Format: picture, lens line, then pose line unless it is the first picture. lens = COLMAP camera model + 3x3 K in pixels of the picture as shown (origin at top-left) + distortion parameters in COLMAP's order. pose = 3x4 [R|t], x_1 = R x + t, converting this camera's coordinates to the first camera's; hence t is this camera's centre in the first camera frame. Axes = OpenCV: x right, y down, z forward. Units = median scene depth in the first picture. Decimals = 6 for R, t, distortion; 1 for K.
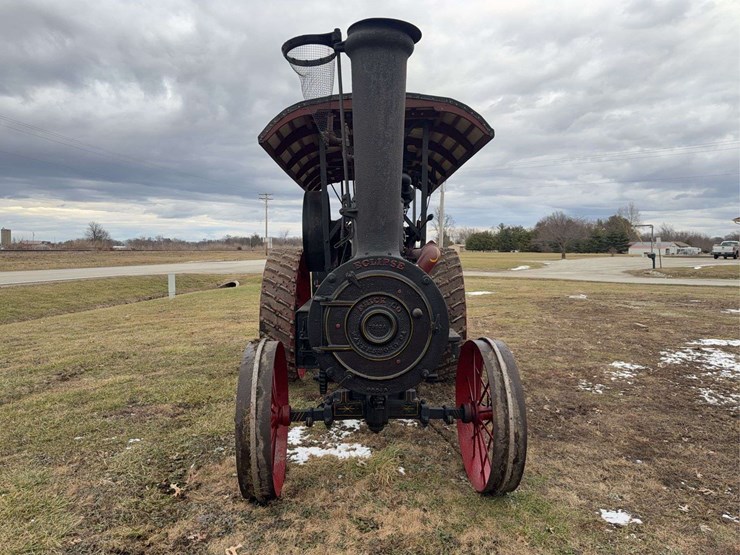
lens RADIAL K [[505.9, 0, 370.0], [0, 505.9, 277.5], [0, 0, 1]] dist [0.052742, -0.068098]
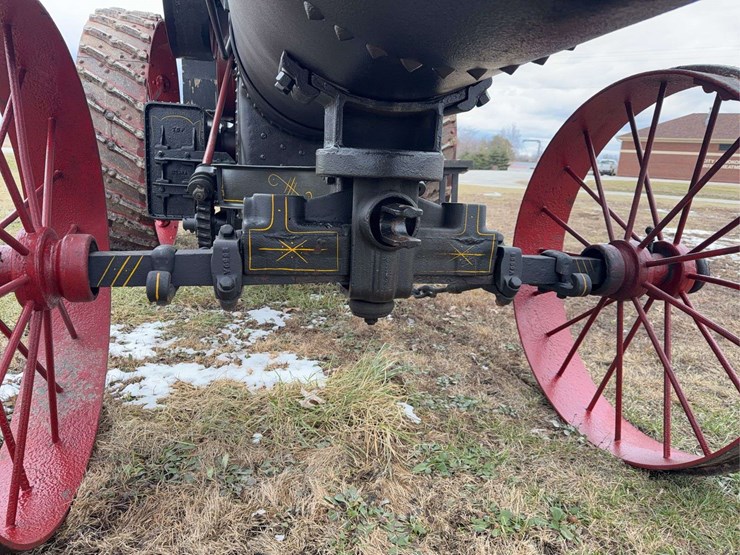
lens RADIAL K [[505.9, 0, 370.0], [0, 505.9, 277.5], [0, 0, 1]] dist [0.052742, -0.068098]
pose [[0.974360, 0.007779, 0.224862, -0.056532], [-0.045425, 0.985623, 0.162739, 0.186991], [-0.220363, -0.168781, 0.960705, 0.572052]]
